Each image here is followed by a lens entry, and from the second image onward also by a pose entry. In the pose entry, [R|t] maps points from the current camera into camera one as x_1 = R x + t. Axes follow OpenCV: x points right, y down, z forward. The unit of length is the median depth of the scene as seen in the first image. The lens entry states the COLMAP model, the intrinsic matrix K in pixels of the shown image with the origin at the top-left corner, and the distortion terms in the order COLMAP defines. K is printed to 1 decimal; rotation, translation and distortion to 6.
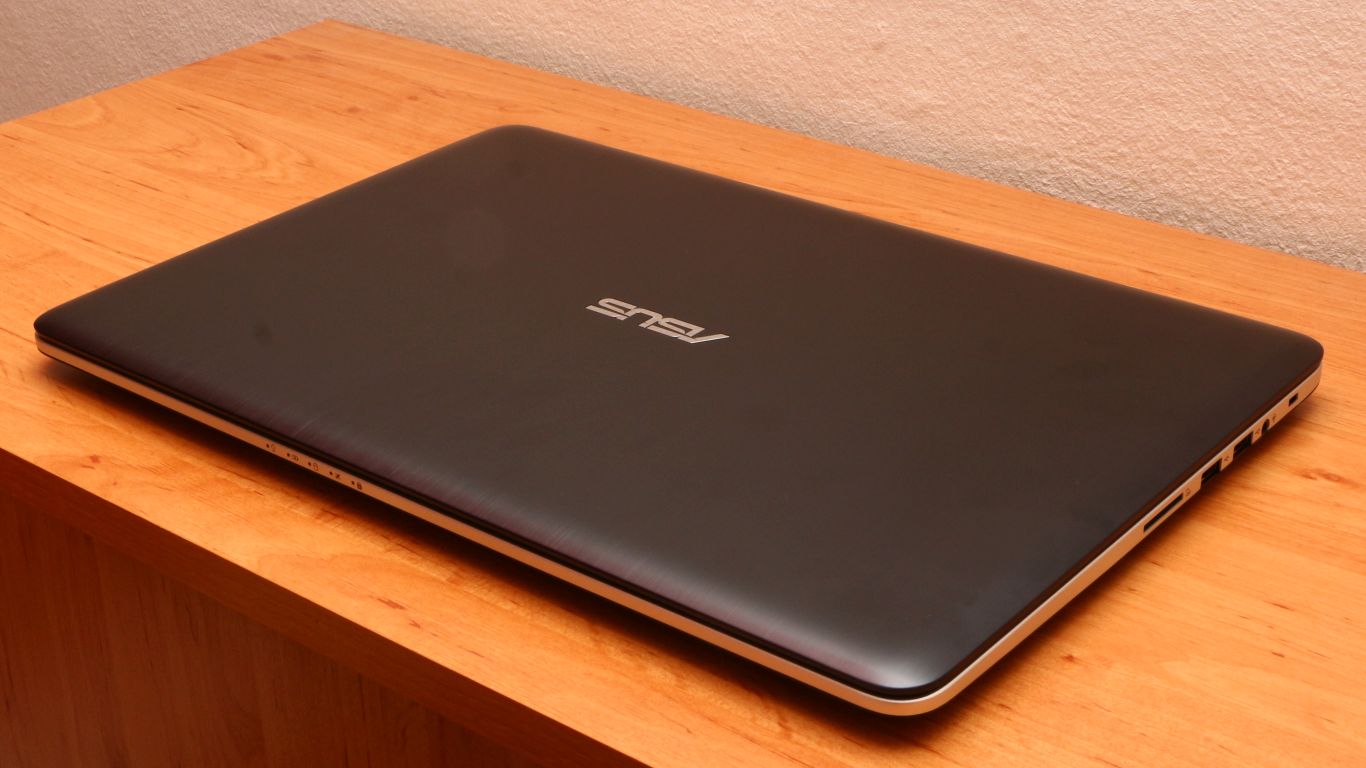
lens RADIAL K [[2124.9, 0, 687.3], [0, 2124.9, 324.1], [0, 0, 1]] dist [-0.040753, 0.289378]
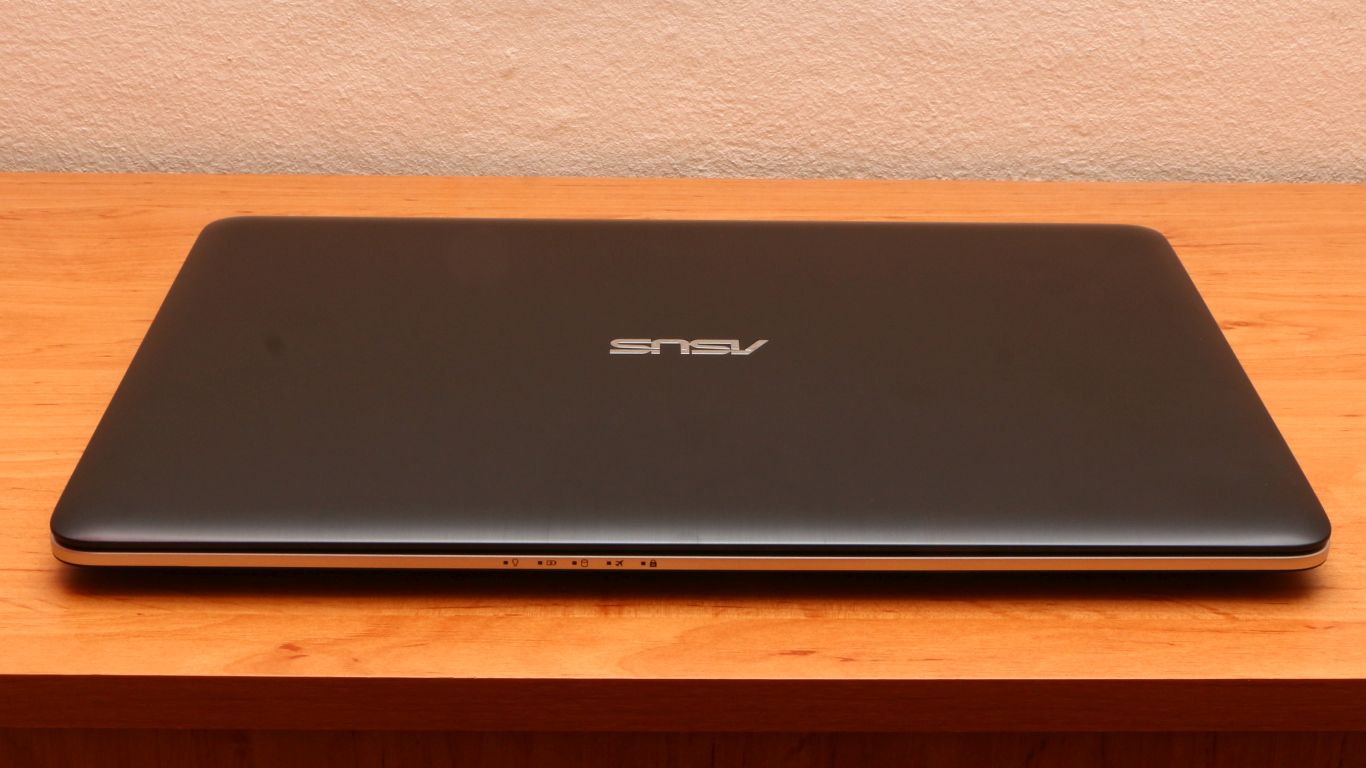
lens RADIAL K [[2124.9, 0, 687.3], [0, 2124.9, 324.1], [0, 0, 1]] dist [-0.040753, 0.289378]
pose [[0.765307, -0.230820, 0.600856, -0.507268], [0.242128, 0.968163, 0.063524, -0.062031], [-0.596389, 0.096869, 0.796829, 0.164533]]
